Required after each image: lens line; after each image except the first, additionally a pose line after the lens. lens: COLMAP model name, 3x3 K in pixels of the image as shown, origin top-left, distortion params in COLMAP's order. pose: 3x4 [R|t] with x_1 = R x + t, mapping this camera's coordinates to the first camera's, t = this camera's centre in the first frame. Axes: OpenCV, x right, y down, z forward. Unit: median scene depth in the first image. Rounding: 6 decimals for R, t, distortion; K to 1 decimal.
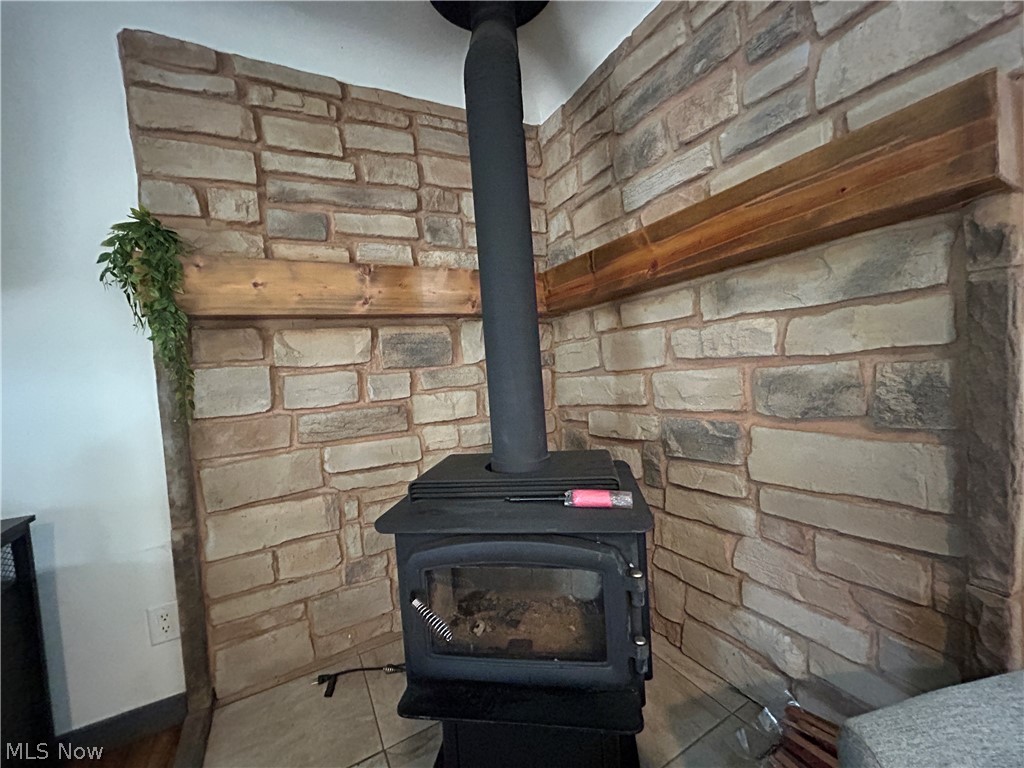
lens RADIAL K [[410.1, 0, 511.3], [0, 410.1, 384.6], [0, 0, 1]] dist [-0.004482, 0.001712]
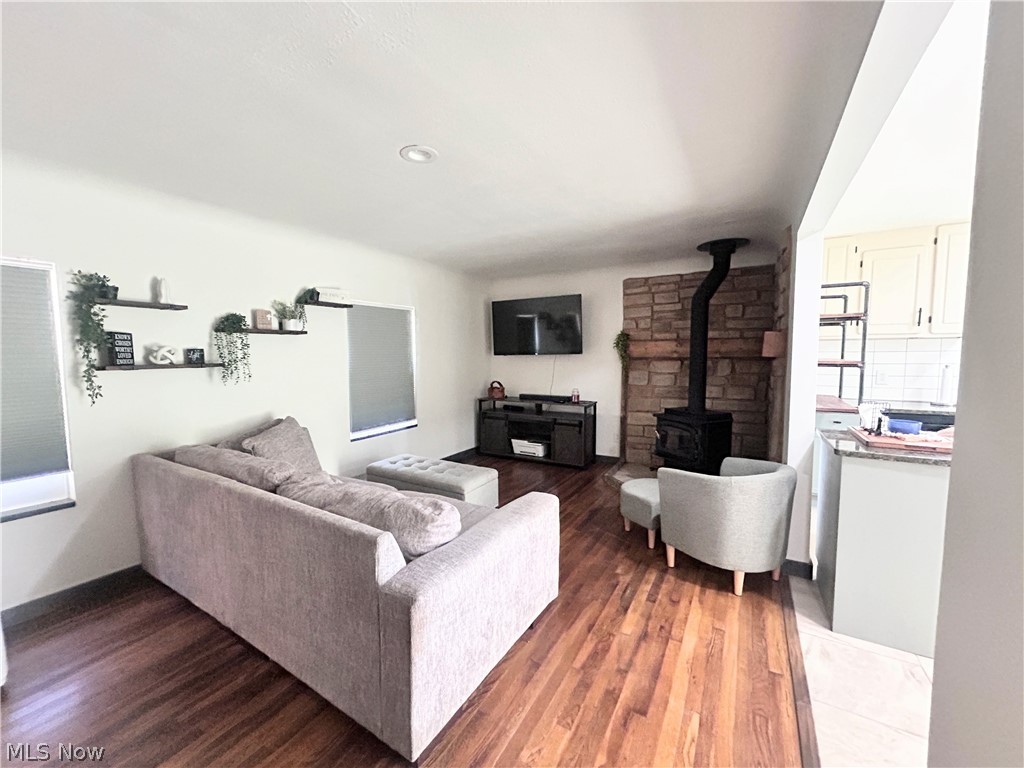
lens RADIAL K [[410.1, 0, 509.3], [0, 410.1, 381.0], [0, 0, 1]] dist [-0.004482, 0.001712]
pose [[0.514250, 0.125154, -0.848460, 1.729586], [-0.070241, 0.992118, 0.103772, -0.243153], [0.854759, 0.006232, 0.518987, -1.758886]]
